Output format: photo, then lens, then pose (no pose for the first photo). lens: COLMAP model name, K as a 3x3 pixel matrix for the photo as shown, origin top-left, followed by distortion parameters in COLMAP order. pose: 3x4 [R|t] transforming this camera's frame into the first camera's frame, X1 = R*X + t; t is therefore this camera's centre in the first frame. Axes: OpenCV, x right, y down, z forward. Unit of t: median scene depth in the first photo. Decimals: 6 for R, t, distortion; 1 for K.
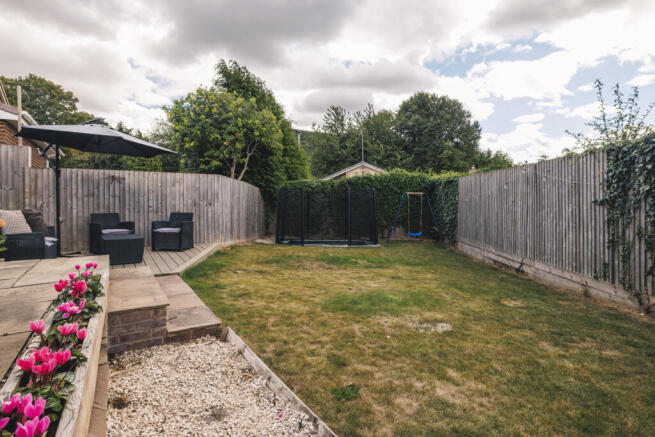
lens RADIAL K [[361.5, 0, 337.9], [0, 361.5, 205.2], [0, 0, 1]] dist [0.003216, 0.000977]
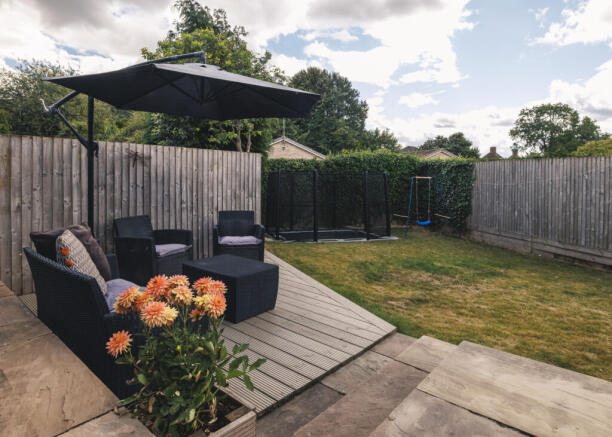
lens RADIAL K [[368.1, 0, 307.7], [0, 368.1, 179.6], [0, 0, 1]] dist [0.008079, -0.002196]
pose [[0.953116, 0.007301, 0.302516, -0.340191], [-0.007414, 0.999972, -0.000775, -0.024630], [-0.302513, -0.001504, 0.953144, 0.210069]]
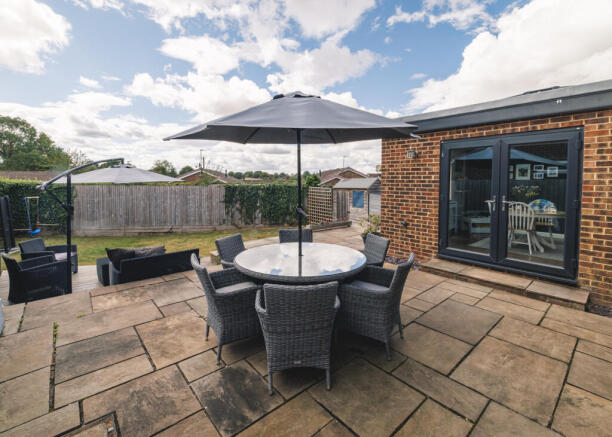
lens RADIAL K [[280.4, 0, 305.1], [0, 280.4, 217.3], [0, 0, 1]] dist [-0.002779, -0.000275]
pose [[-0.188233, -0.129707, 0.973522, -0.837363], [-0.000389, 0.991250, 0.131994, -0.087361], [-0.982124, 0.024467, -0.186637, 0.308143]]
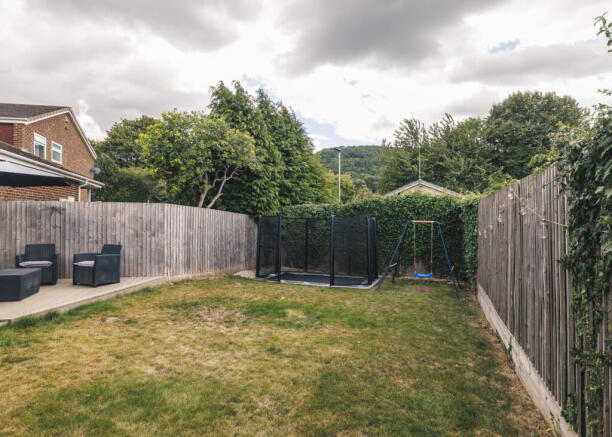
lens RADIAL K [[368.1, 0, 300.4], [0, 368.1, 218.9], [0, 0, 1]] dist [0.008079, -0.002196]
pose [[0.937295, 0.003437, -0.348519, 0.241448], [-0.009460, 0.999834, -0.015579, -0.024109], [0.348407, 0.017899, 0.937172, 0.177601]]
